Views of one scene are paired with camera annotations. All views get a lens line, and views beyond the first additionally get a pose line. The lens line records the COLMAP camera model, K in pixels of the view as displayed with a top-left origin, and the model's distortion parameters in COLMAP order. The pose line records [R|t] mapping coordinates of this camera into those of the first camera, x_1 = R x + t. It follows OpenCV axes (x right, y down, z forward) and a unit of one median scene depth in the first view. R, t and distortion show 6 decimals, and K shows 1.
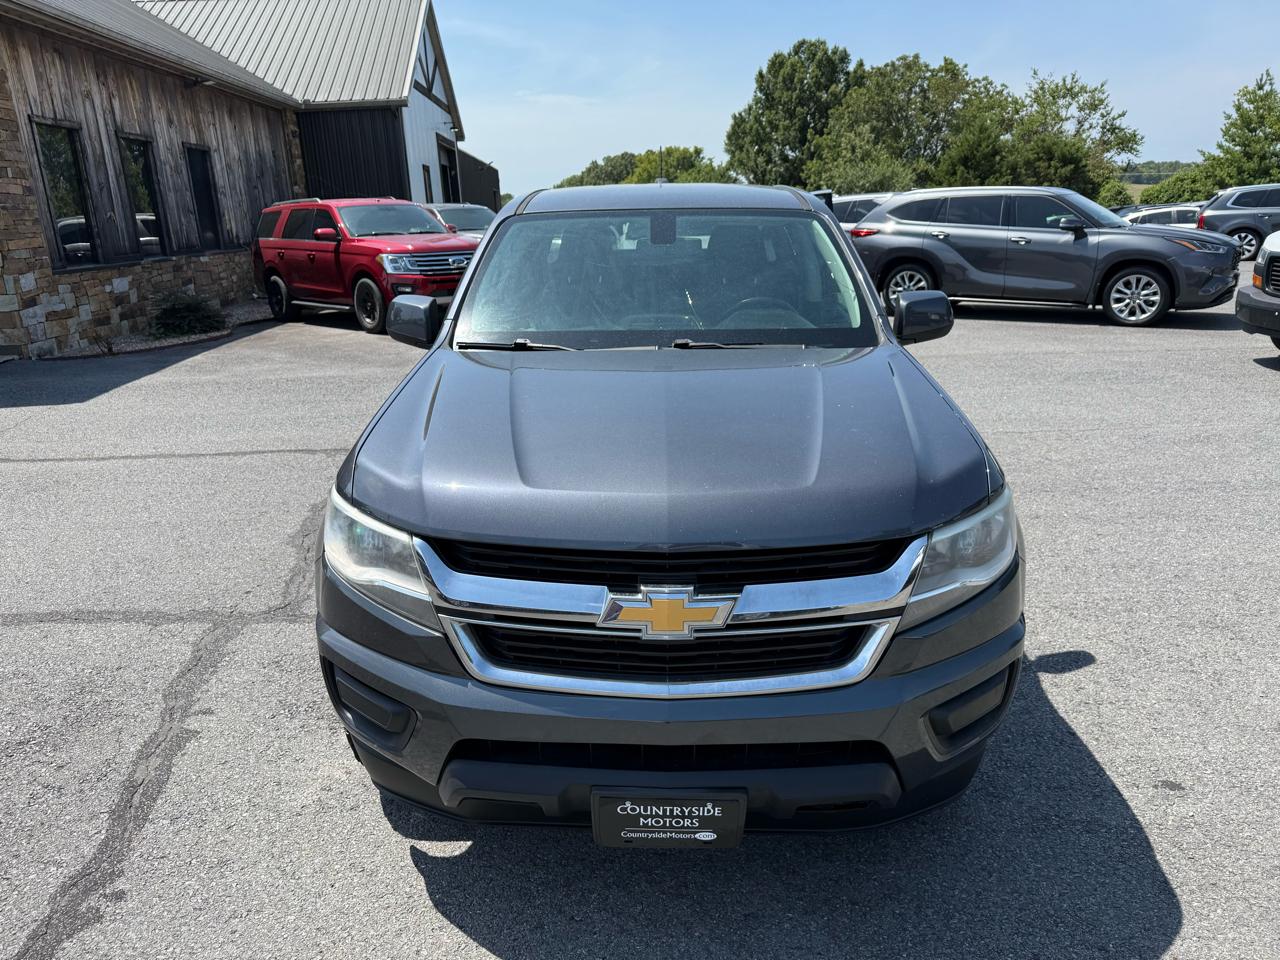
lens RADIAL K [[905.9, 0, 636.9], [0, 905.9, 487.1], [0, 0, 1]] dist [0.020759, -0.025640]
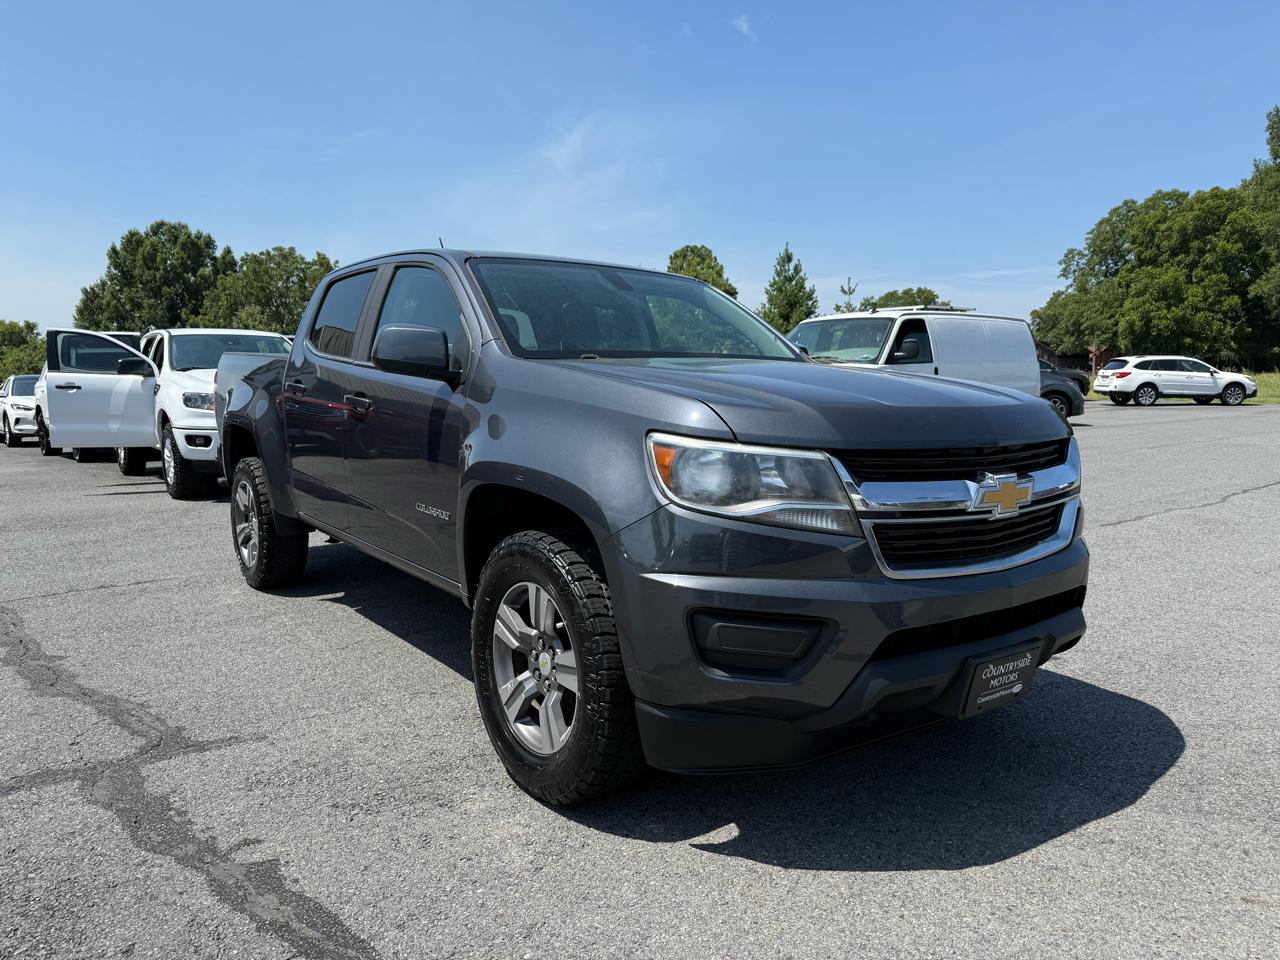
lens RADIAL K [[905.9, 0, 641.2], [0, 905.9, 489.6], [0, 0, 1]] dist [0.020759, -0.025640]
pose [[0.788050, -0.056863, 0.612980, -0.190367], [0.174407, 0.975551, -0.133722, 0.035606], [-0.590389, 0.212288, 0.778700, 0.052478]]
